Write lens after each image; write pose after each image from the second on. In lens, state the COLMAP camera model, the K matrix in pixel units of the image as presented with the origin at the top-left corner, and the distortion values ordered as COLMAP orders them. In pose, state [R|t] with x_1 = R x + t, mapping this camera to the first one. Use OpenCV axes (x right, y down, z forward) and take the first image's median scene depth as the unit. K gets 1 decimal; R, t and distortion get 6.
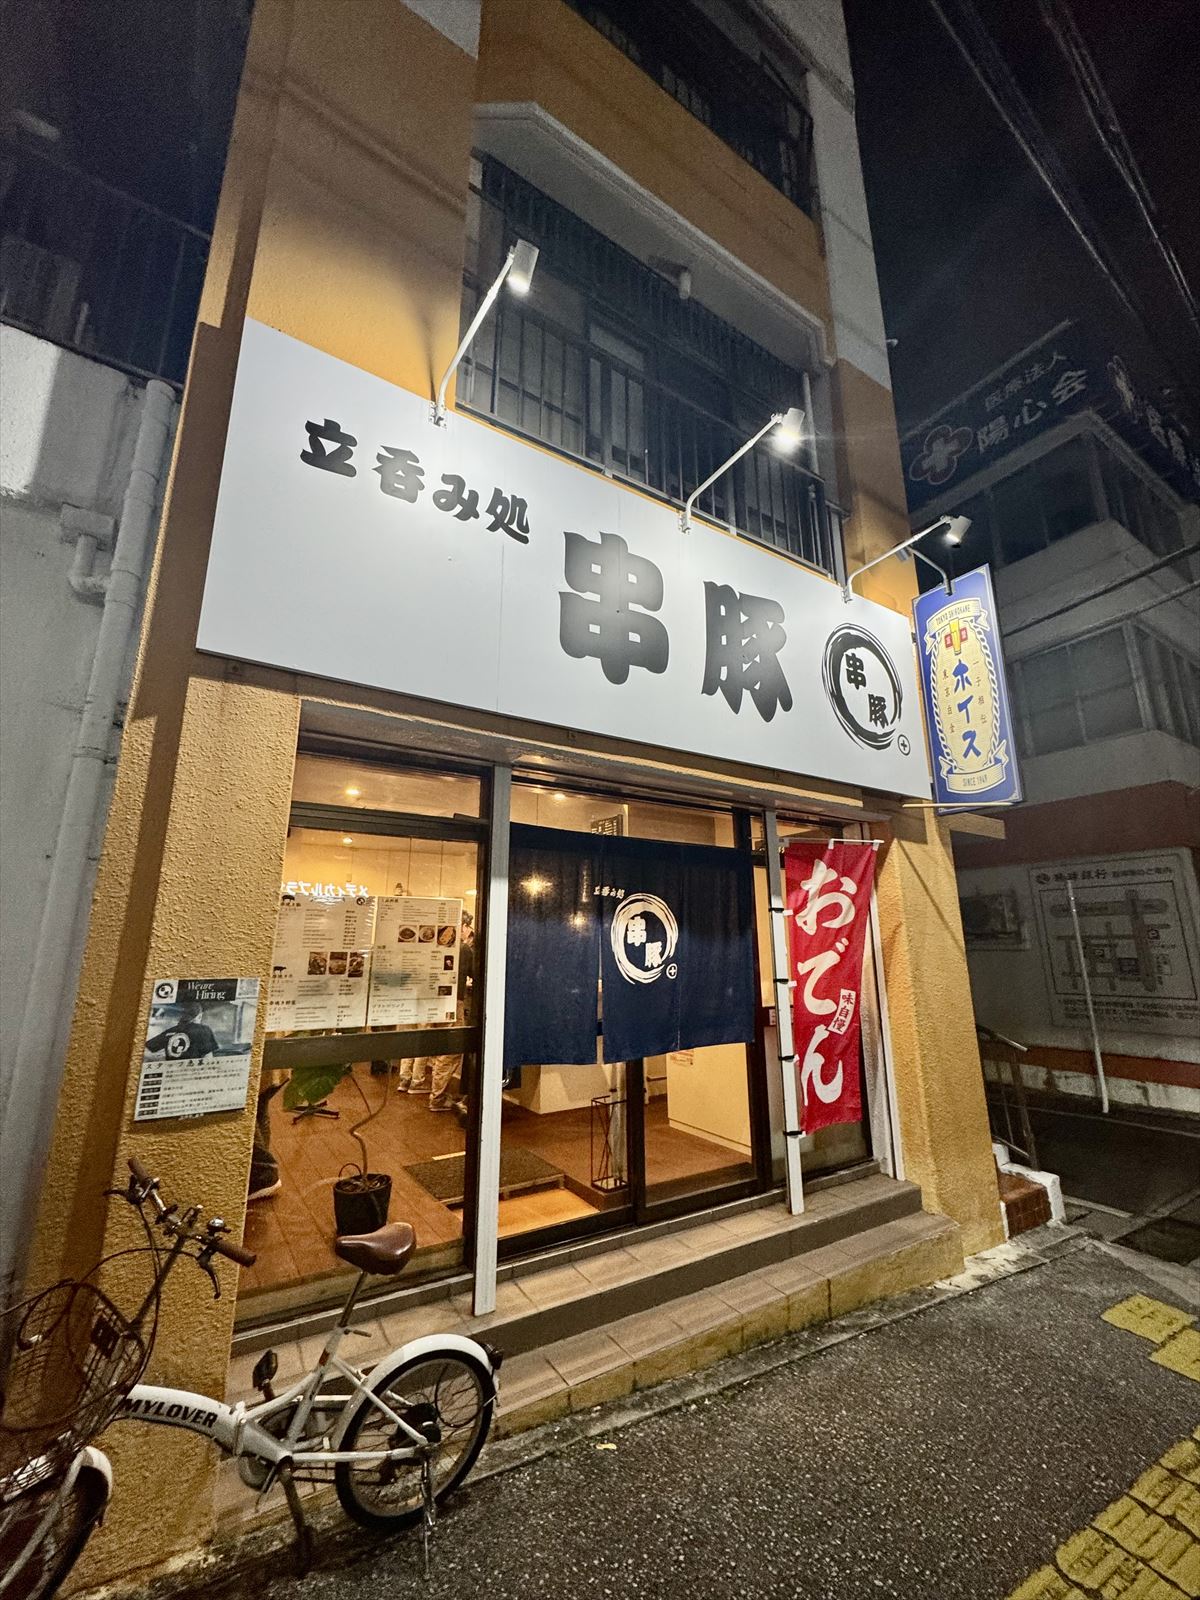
lens RADIAL K [[637.1, 0, 595.8], [0, 637.1, 805.8], [0, 0, 1]] dist [-0.002538, 0.000358]
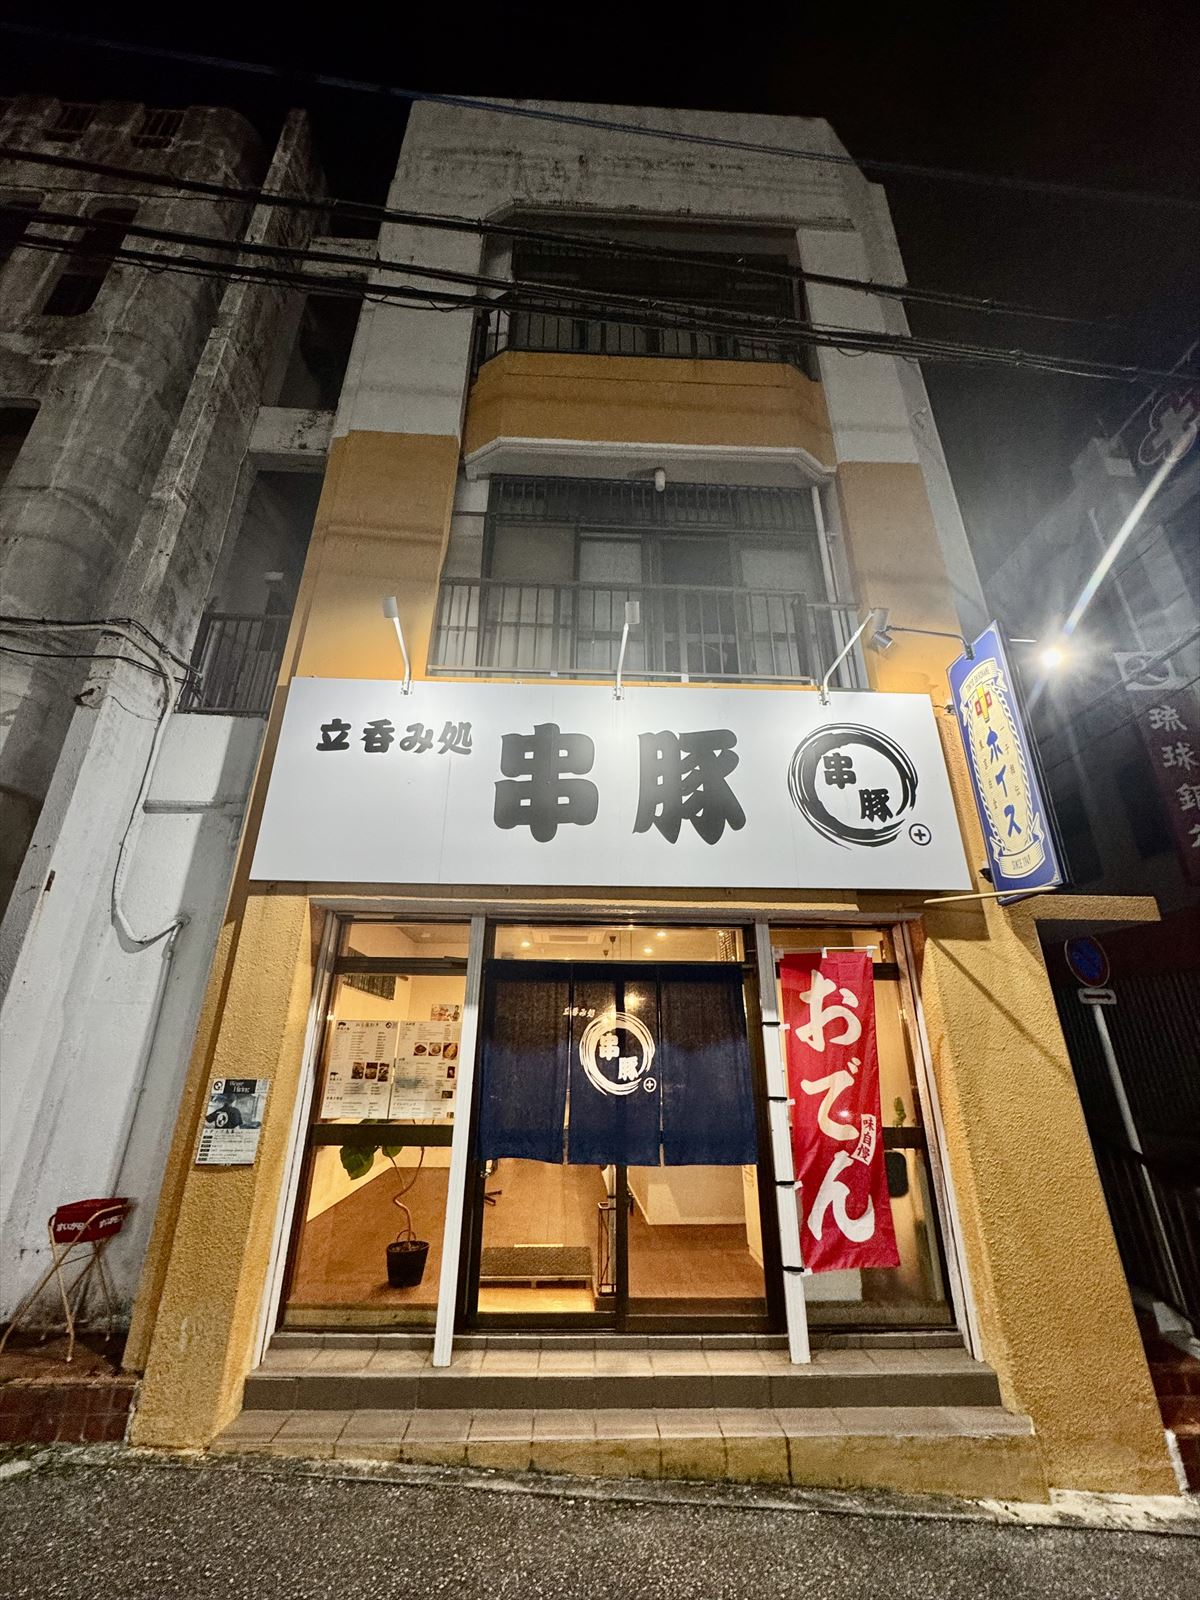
lens RADIAL K [[637.1, 0, 595.8], [0, 637.1, 805.8], [0, 0, 1]] dist [-0.002538, 0.000358]
pose [[0.865433, -0.173766, -0.469927, 0.575503], [0.100509, 0.979077, -0.176935, -0.022581], [0.490840, 0.105893, 0.864790, -0.036386]]
